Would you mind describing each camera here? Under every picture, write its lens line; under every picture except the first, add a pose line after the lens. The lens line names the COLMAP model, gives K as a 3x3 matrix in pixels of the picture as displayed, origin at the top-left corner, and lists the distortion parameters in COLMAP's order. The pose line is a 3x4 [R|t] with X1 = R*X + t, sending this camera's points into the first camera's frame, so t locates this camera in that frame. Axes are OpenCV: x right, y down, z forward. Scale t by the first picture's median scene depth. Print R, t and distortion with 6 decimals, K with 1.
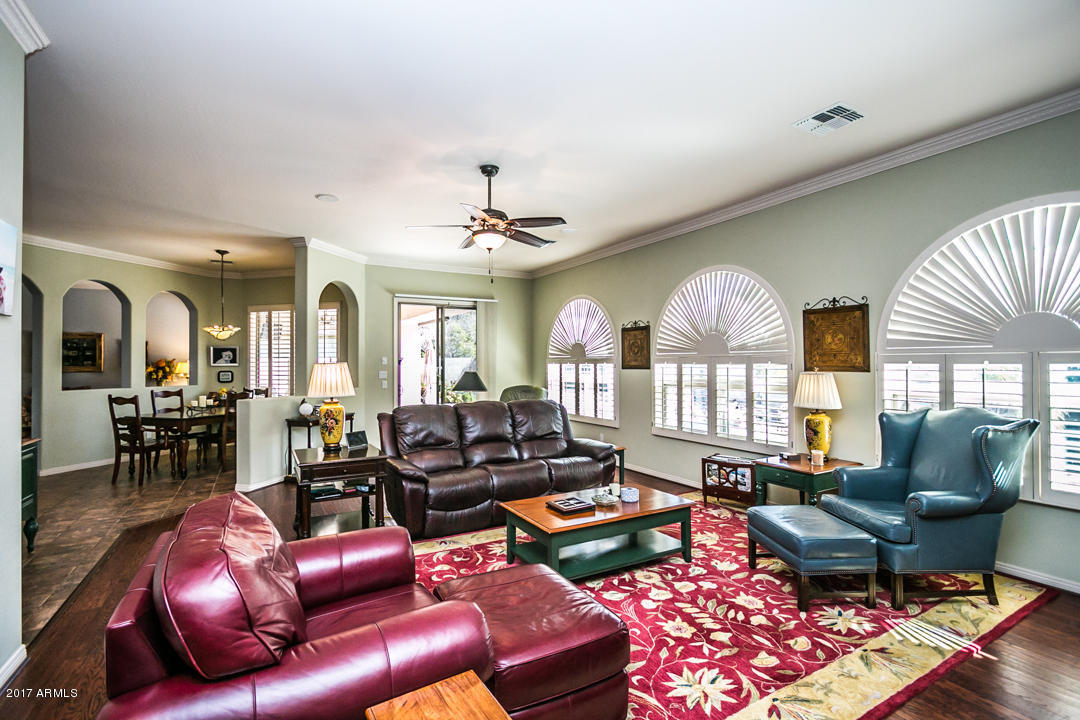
lens RADIAL K [[495.5, 0, 540.0], [0, 495.5, 360.0], [0, 0, 1]] dist [-0.001523, -0.000061]
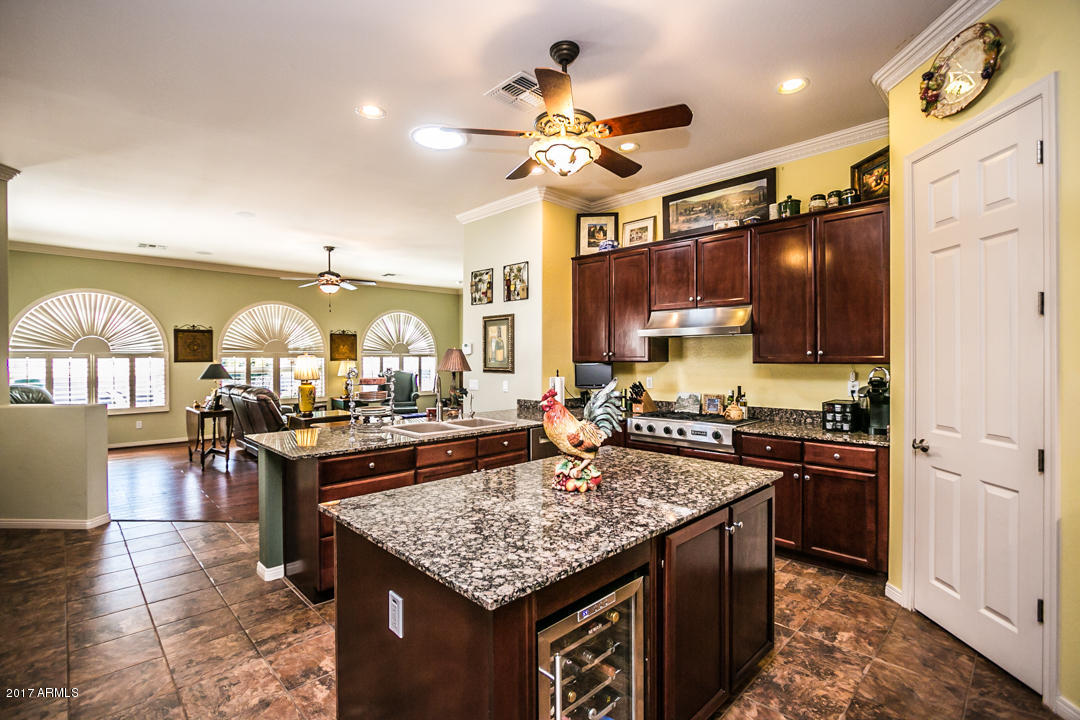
lens RADIAL K [[503.2, 0, 537.8], [0, 503.2, 366.4], [0, 0, 1]] dist [-0.000864, -0.000031]
pose [[-0.249484, -0.017702, 0.968217, -1.450757], [-0.004229, 0.999843, 0.017190, 0.003394], [-0.968370, 0.000194, -0.249520, 0.508618]]
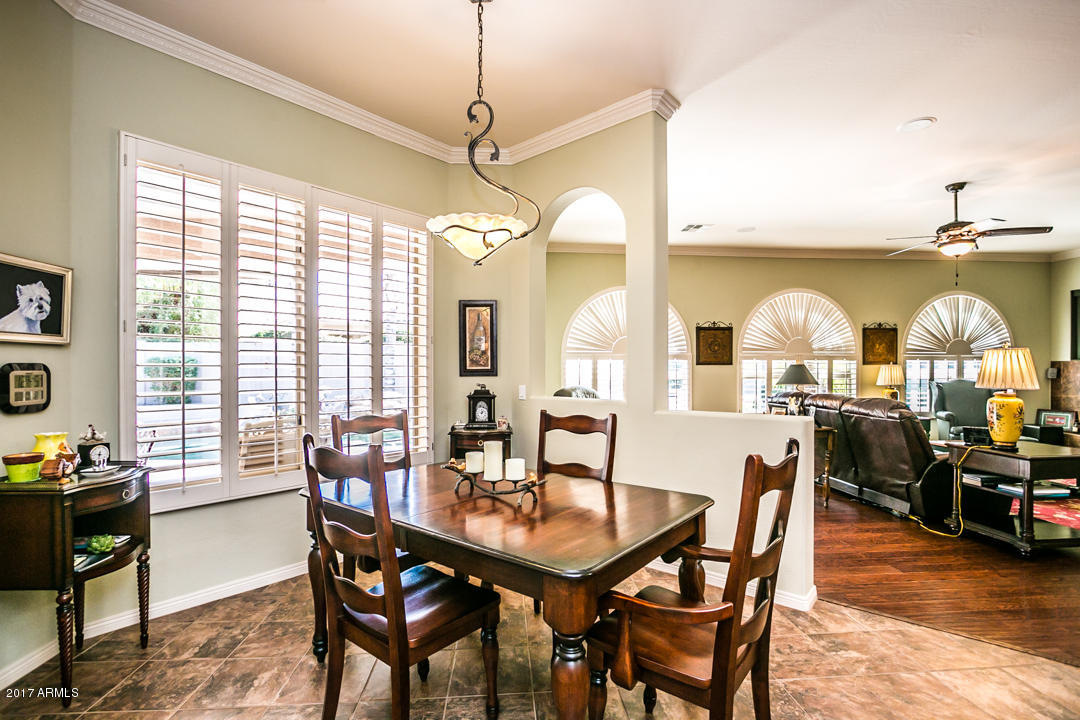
lens RADIAL K [[503.2, 0, 537.8], [0, 503.2, 366.4], [0, 0, 1]] dist [-0.000864, -0.000031]
pose [[0.406522, 0.006061, 0.913621, -1.098080], [-0.006424, 0.999972, -0.003776, 0.031118], [-0.913619, -0.004334, 0.406549, 1.004033]]
